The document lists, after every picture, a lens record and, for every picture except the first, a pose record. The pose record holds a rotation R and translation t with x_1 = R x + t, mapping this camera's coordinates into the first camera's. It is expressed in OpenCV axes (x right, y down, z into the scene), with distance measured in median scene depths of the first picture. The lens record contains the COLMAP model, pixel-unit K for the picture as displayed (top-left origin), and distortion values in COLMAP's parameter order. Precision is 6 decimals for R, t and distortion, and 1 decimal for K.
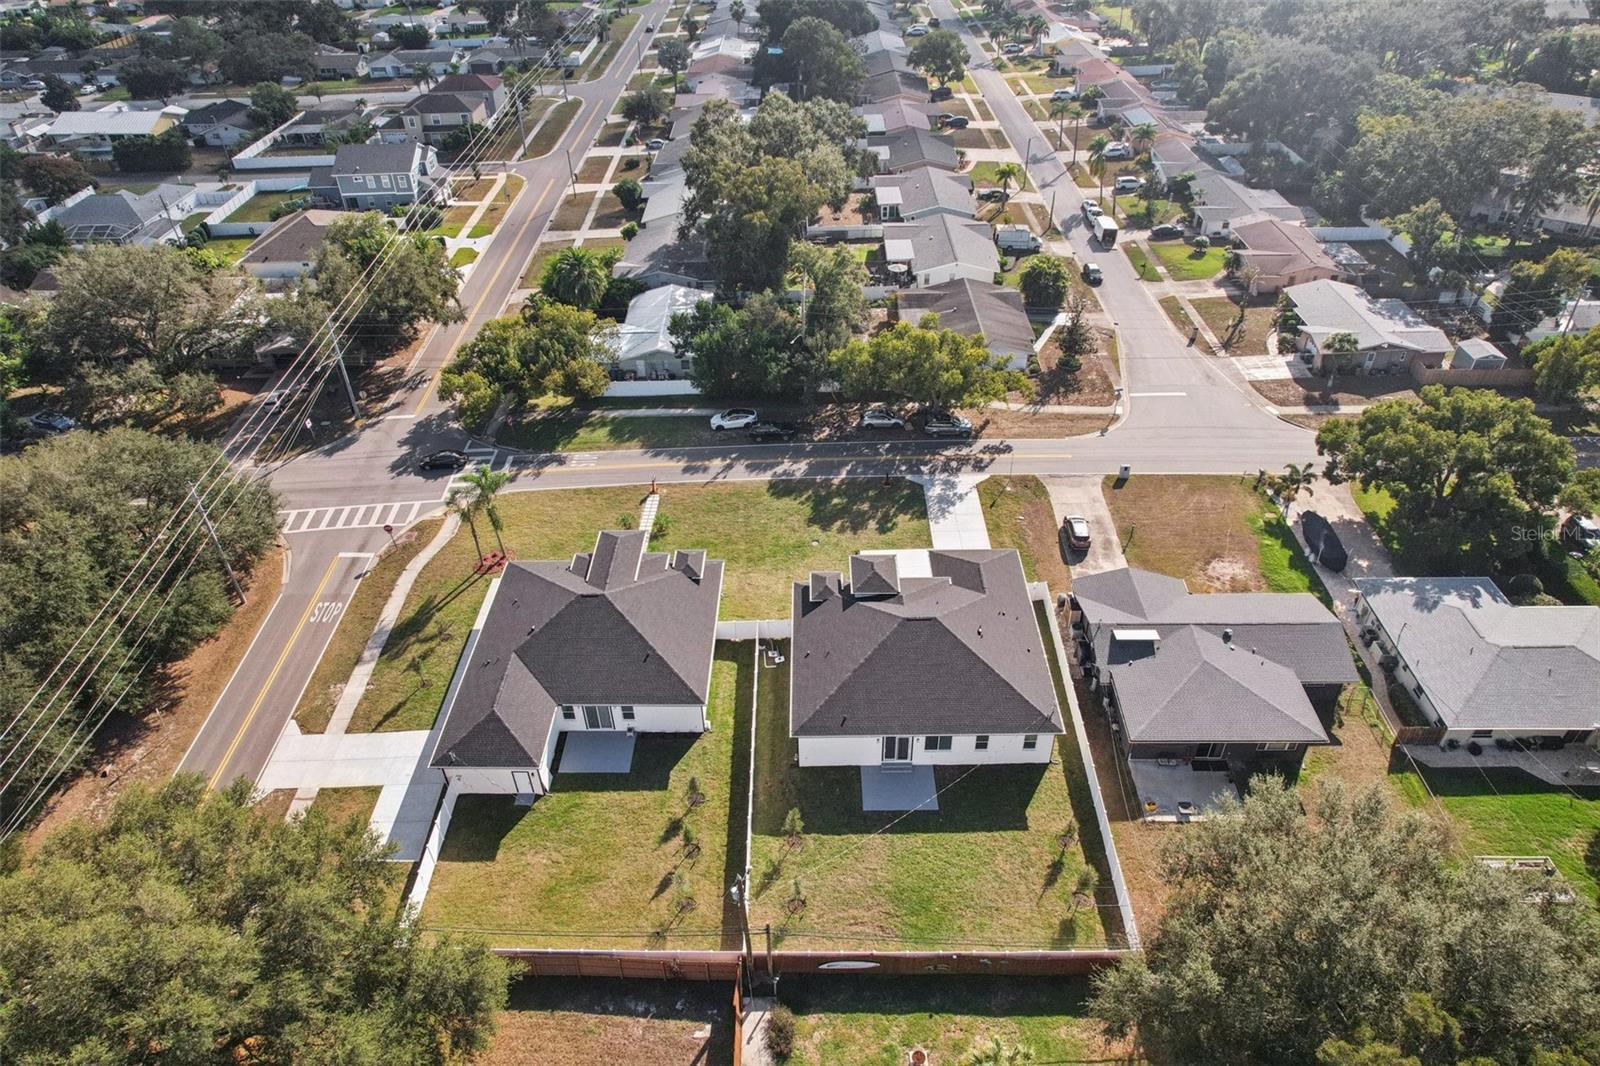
lens RADIAL K [[1024.5, 0, 798.7], [0, 1024.5, 541.0], [0, 0, 1]] dist [-0.068412, 0.058900]
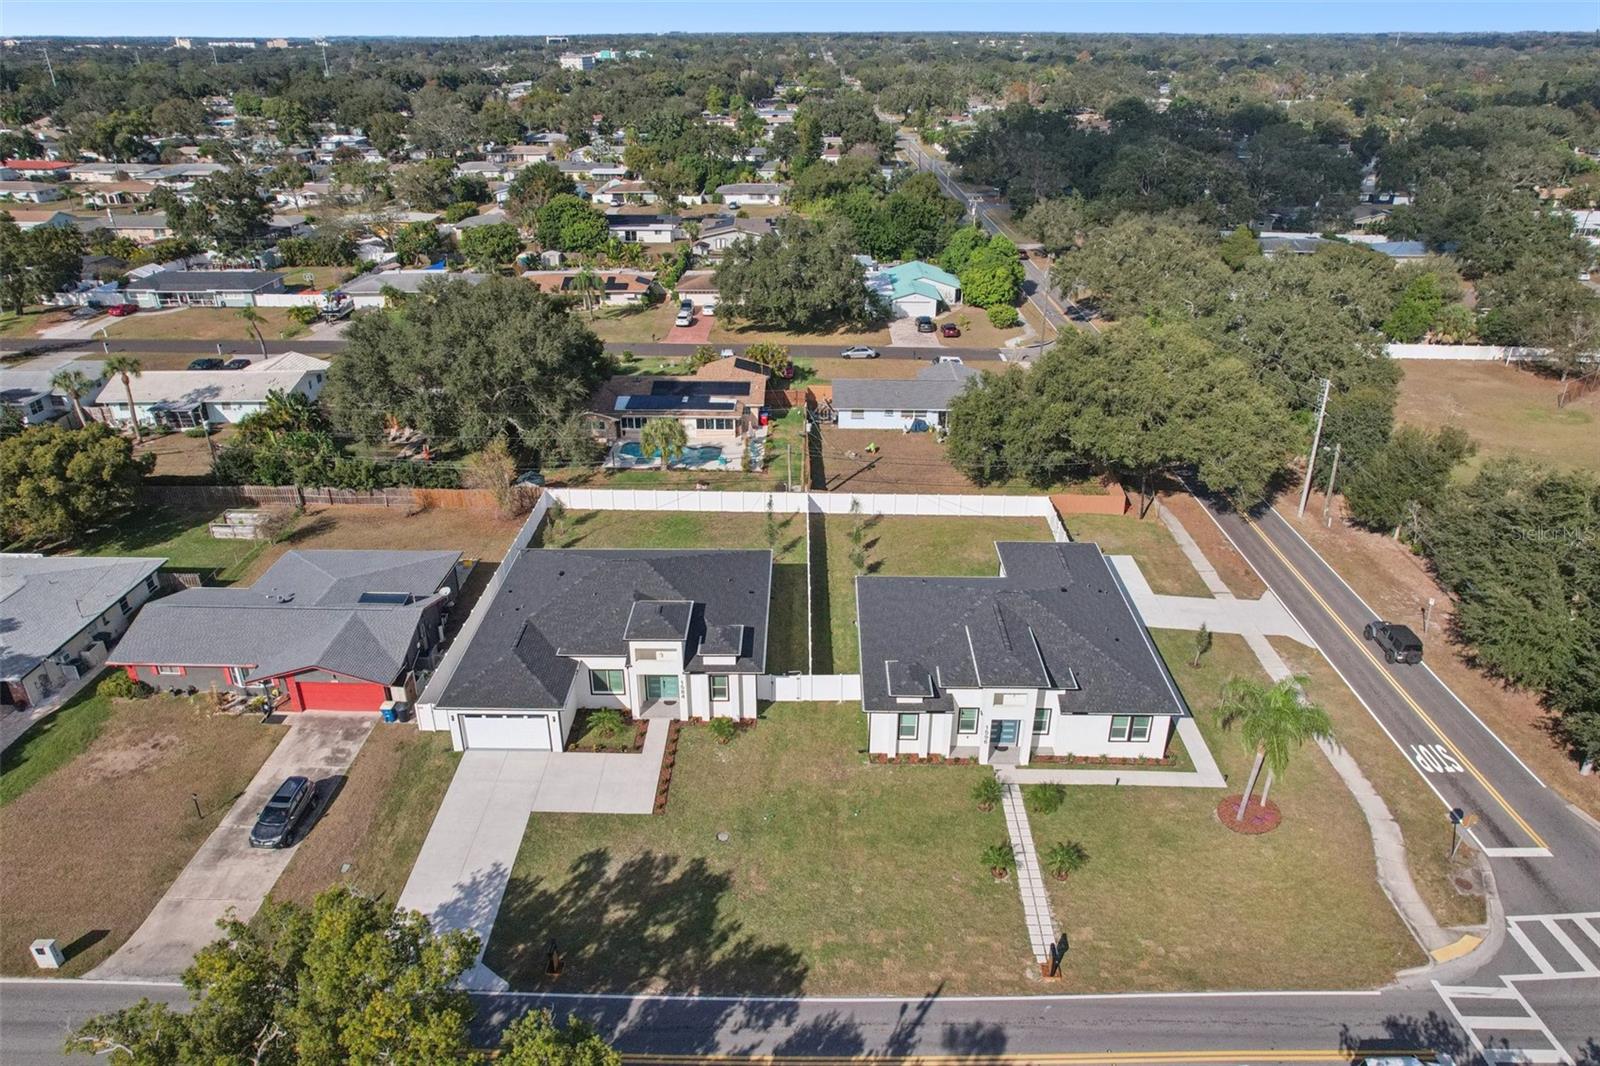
lens RADIAL K [[1057.7, 0, 800.0], [0, 1057.7, 533.0], [0, 0, 1]] dist [-0.068442, 0.062973]
pose [[-0.999646, 0.021786, 0.015283, -0.040278], [0.023383, 0.444918, 0.895266, -0.582727], [0.012705, 0.895306, -0.445270, 1.055999]]
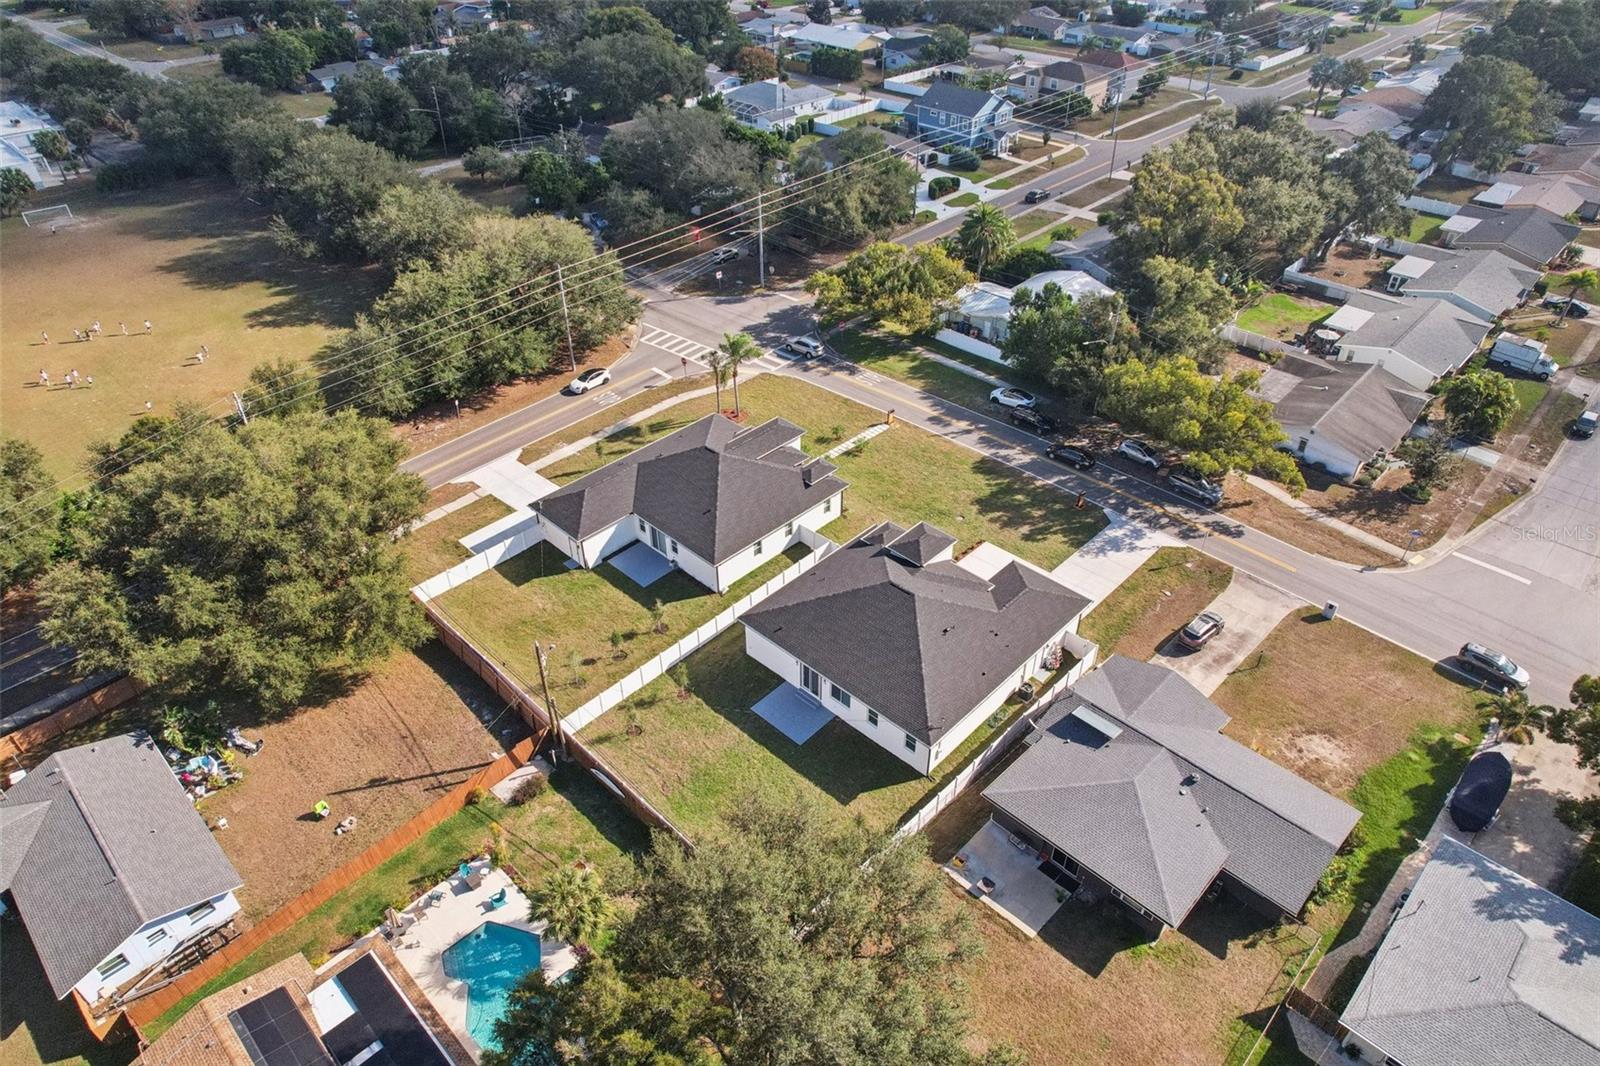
lens RADIAL K [[1024.5, 0, 798.7], [0, 1024.5, 541.0], [0, 0, 1]] dist [-0.068412, 0.058900]
pose [[0.725953, 0.432913, -0.534396, 0.425765], [-0.429137, 0.892337, 0.139917, -0.048017], [0.537432, 0.127756, 0.833573, 0.072748]]
